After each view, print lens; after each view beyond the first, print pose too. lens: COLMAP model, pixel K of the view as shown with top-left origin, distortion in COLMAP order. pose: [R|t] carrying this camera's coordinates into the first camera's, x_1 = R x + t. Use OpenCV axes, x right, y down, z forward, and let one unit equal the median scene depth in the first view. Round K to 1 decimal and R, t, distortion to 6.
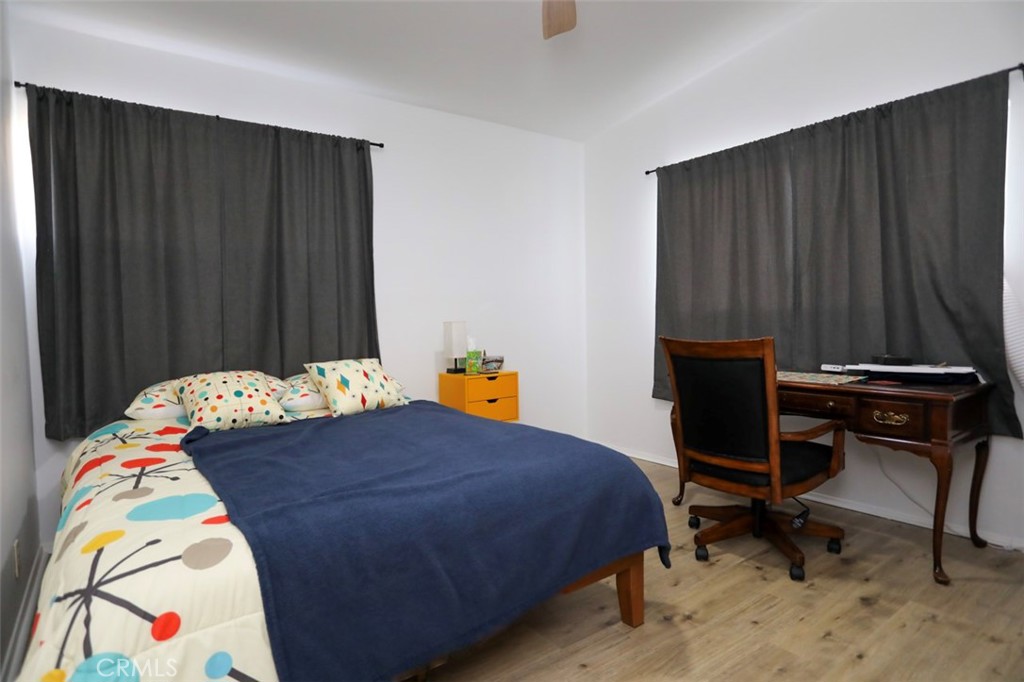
lens RADIAL K [[565.0, 0, 512.6], [0, 565.0, 337.1], [0, 0, 1]] dist [-0.019129, 0.008084]
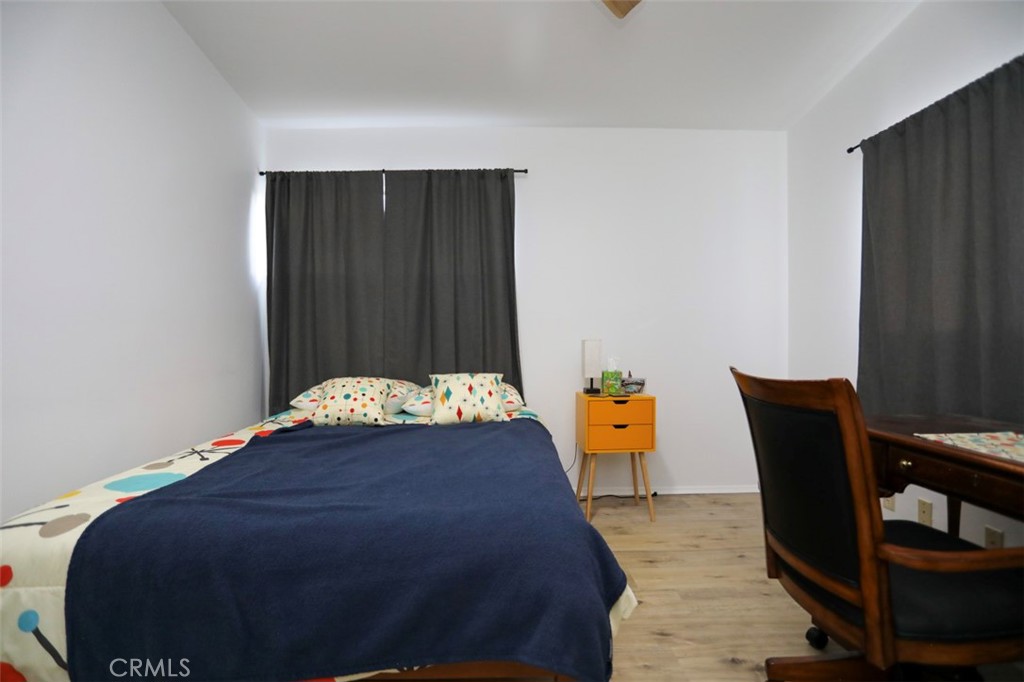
lens RADIAL K [[498.0, 0, 513.7], [0, 498.0, 342.0], [0, 0, 1]] dist [-0.044398, 0.008065]
pose [[0.815971, 0.022225, -0.577665, 0.336983], [-0.032590, 0.999440, -0.007581, -0.015583], [0.577173, 0.025012, 0.816239, 0.278327]]
